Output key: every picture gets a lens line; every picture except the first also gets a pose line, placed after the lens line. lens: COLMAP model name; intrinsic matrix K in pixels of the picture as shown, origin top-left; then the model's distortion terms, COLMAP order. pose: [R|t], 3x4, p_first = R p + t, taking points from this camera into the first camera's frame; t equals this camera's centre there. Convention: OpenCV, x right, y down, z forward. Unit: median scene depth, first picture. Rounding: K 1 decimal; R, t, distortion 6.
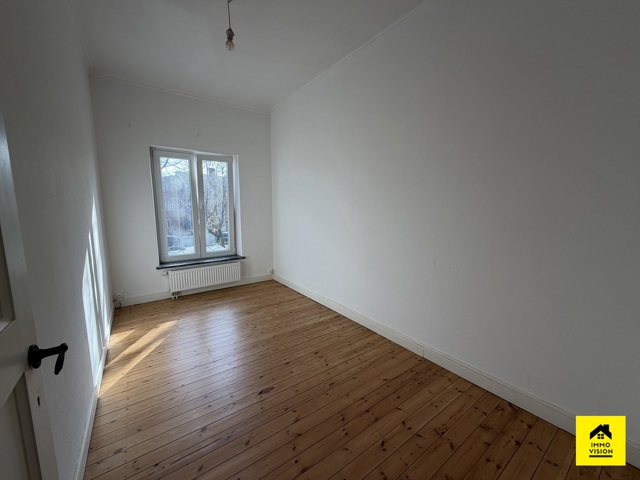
lens RADIAL K [[255.0, 0, 317.9], [0, 255.0, 239.6], [0, 0, 1]] dist [-0.000496, -0.000123]
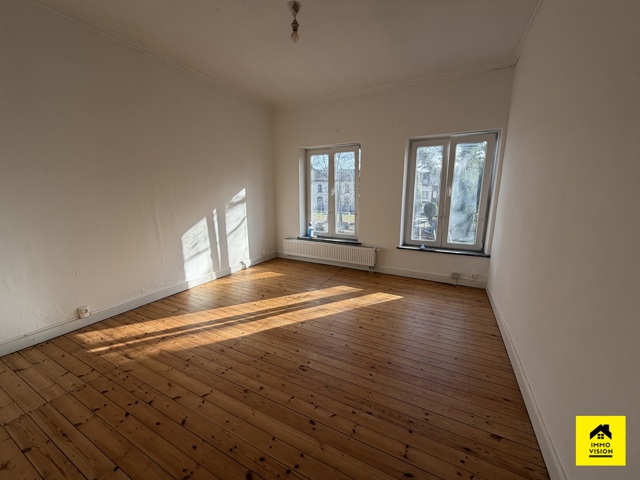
lens RADIAL K [[255.0, 0, 317.9], [0, 255.0, 239.6], [0, 0, 1]] dist [-0.000496, -0.000123]
pose [[0.463117, 0.181965, -0.867417, 0.557140], [-0.128049, 0.982166, 0.137671, -0.070193], [0.876998, 0.047314, 0.478158, 0.359517]]
